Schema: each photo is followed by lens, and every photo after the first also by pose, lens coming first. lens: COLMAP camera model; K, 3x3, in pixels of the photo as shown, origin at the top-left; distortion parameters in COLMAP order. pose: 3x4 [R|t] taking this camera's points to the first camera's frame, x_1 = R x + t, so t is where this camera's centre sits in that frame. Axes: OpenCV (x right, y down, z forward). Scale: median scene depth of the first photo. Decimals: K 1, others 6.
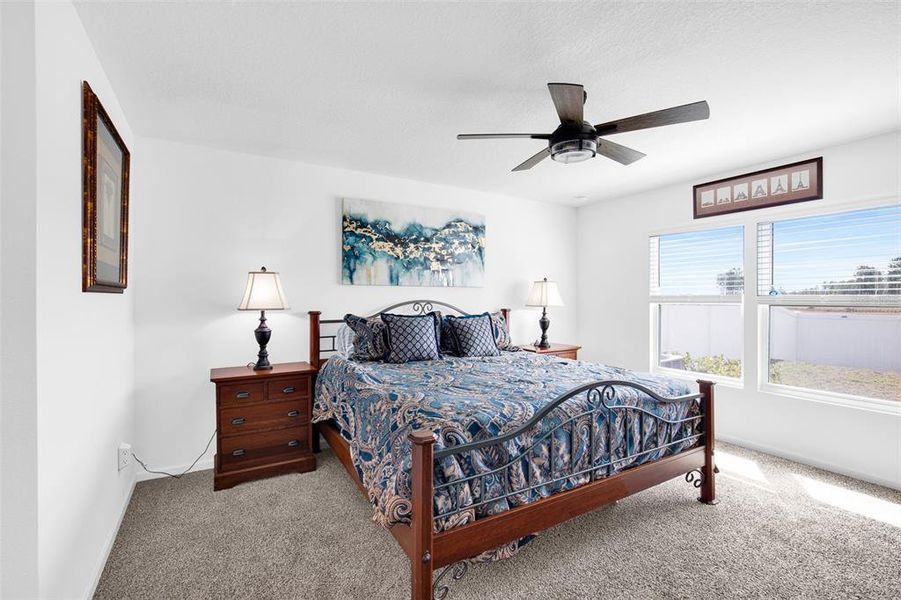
lens RADIAL K [[438.6, 0, 450.5], [0, 438.6, 300.0], [0, 0, 1]] dist [-0.024355, 0.000152]
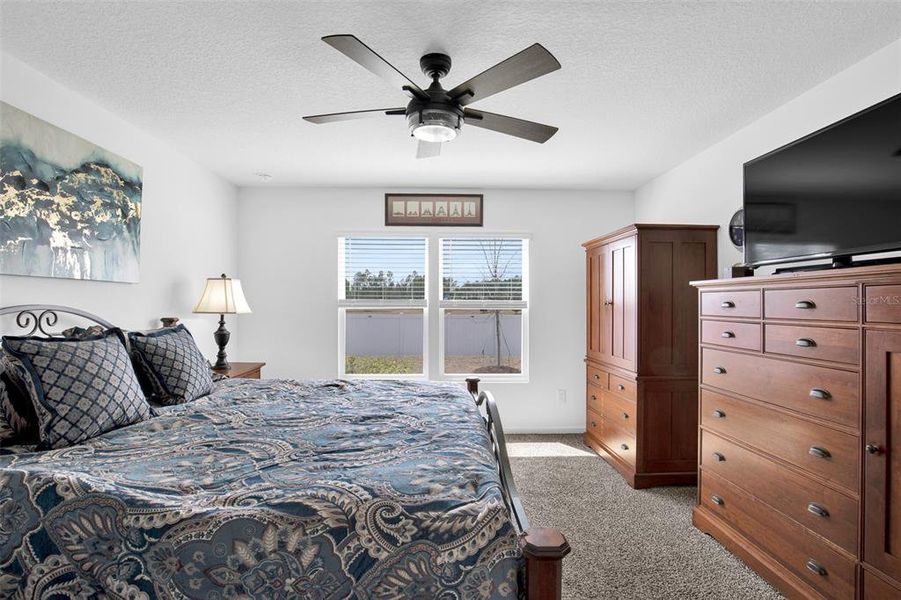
lens RADIAL K [[438.6, 0, 450.5], [0, 438.6, 300.0], [0, 0, 1]] dist [-0.024355, 0.000152]
pose [[0.468759, 0.006806, 0.883300, -0.269471], [-0.000969, 0.999974, -0.007190, -0.002366], [-0.883325, 0.002514, 0.468754, 0.356377]]
